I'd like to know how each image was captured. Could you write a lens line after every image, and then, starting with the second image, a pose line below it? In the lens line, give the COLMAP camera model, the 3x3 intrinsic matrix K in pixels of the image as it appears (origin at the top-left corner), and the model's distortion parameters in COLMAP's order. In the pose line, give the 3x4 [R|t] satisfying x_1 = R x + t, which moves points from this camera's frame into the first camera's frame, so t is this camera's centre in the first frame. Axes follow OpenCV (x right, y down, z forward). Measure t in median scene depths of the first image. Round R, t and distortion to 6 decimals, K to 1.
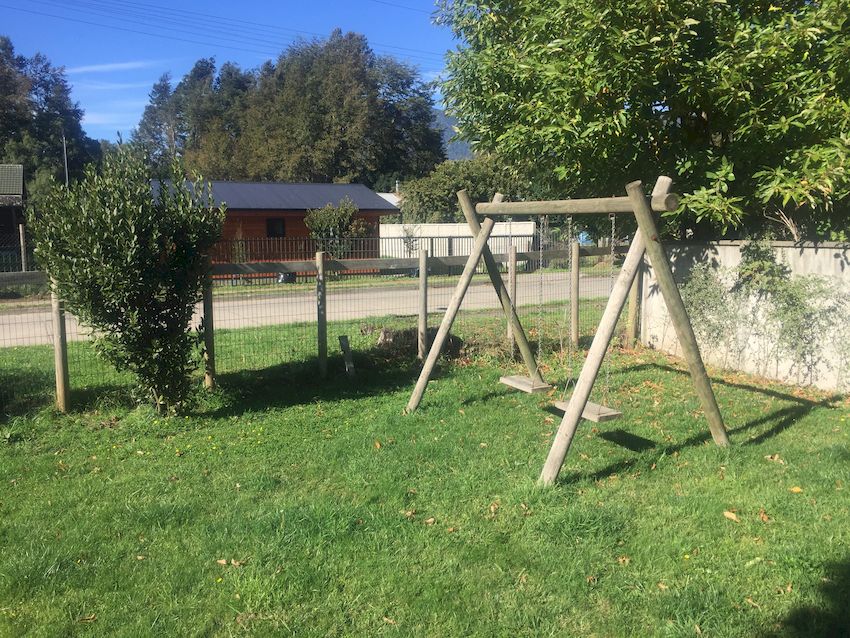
lens RADIAL K [[729.3, 0, 425.0], [0, 729.3, 317.6], [0, 0, 1]] dist [0.045200, -0.094384]
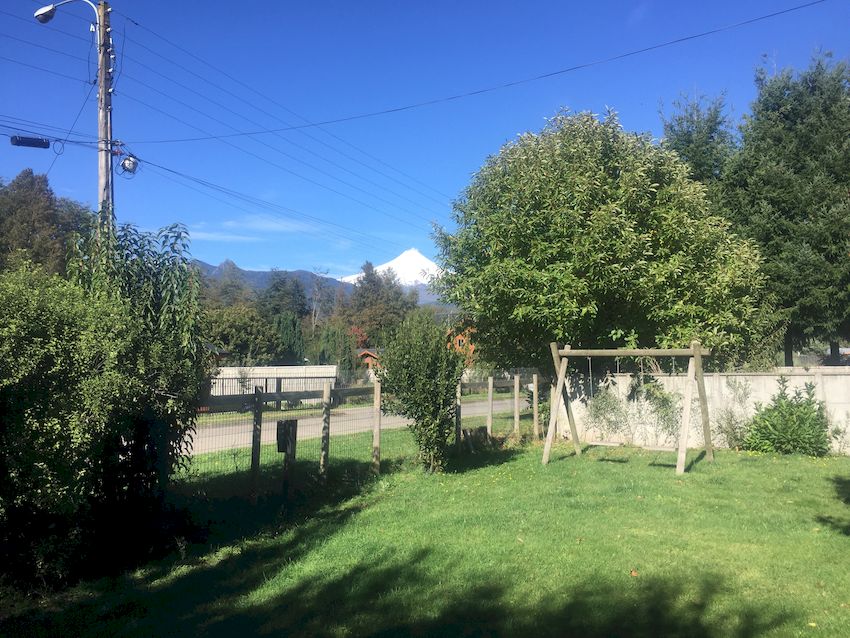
lens RADIAL K [[729.3, 0, 424.6], [0, 729.3, 320.8], [0, 0, 1]] dist [0.045200, -0.094384]
pose [[0.884555, 0.034754, 0.465140, -0.785253], [0.056787, 0.981778, -0.181347, 0.064565], [-0.462967, 0.186825, 0.866463, -0.343598]]
